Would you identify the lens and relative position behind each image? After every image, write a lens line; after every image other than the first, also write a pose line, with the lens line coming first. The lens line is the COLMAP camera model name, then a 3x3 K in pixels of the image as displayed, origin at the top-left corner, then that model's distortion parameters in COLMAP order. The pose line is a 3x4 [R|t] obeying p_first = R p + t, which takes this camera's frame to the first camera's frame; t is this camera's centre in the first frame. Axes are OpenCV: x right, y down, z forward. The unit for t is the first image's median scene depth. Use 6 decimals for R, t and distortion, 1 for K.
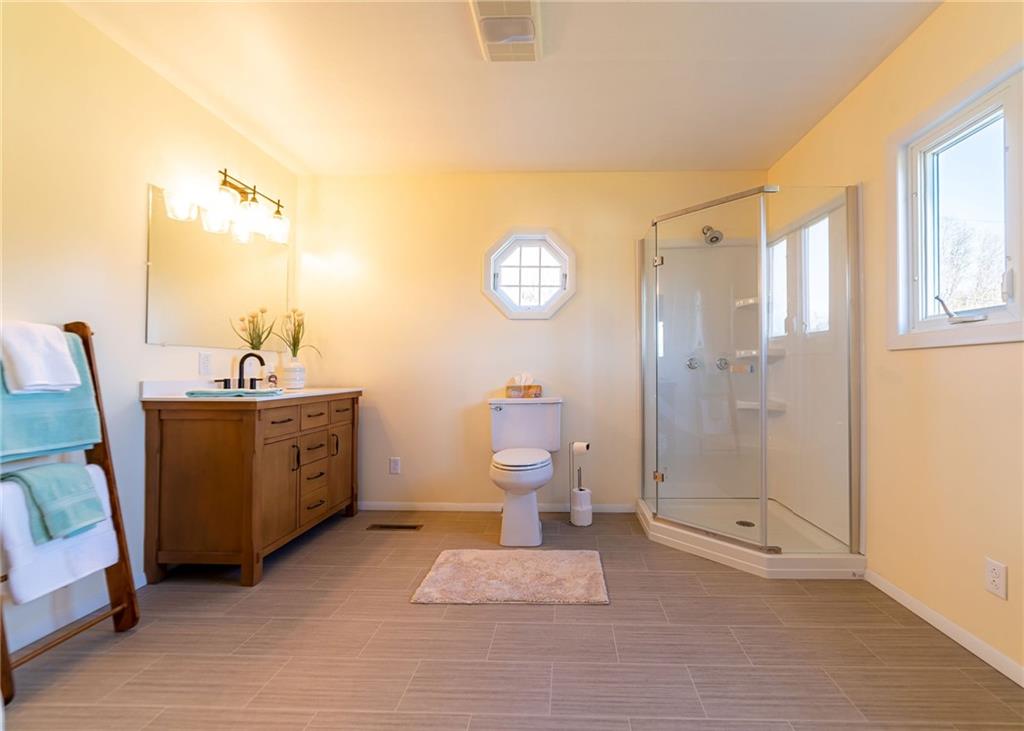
lens RADIAL K [[445.5, 0, 513.7], [0, 445.5, 363.9], [0, 0, 1]] dist [-0.009400, 0.002382]
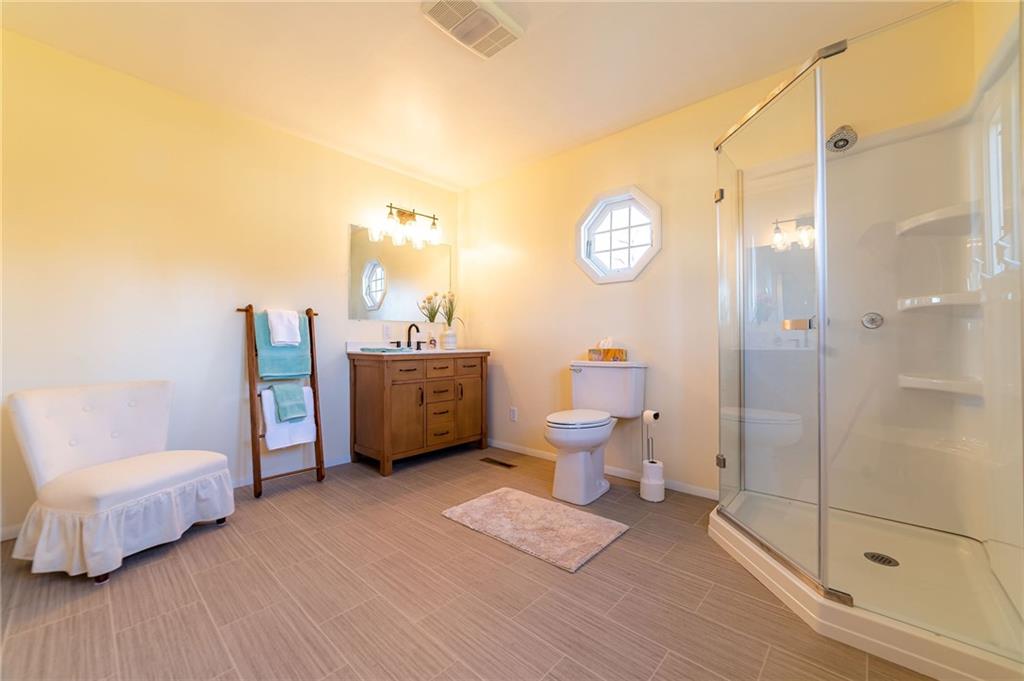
lens RADIAL K [[398.5, 0, 507.8], [0, 398.5, 340.3], [0, 0, 1]] dist [-0.016135, 0.001098]
pose [[0.759876, -0.003189, -0.650060, 0.469089], [0.008983, 0.999944, 0.005595, 0.023370], [0.650006, -0.010091, 0.759862, 0.187820]]
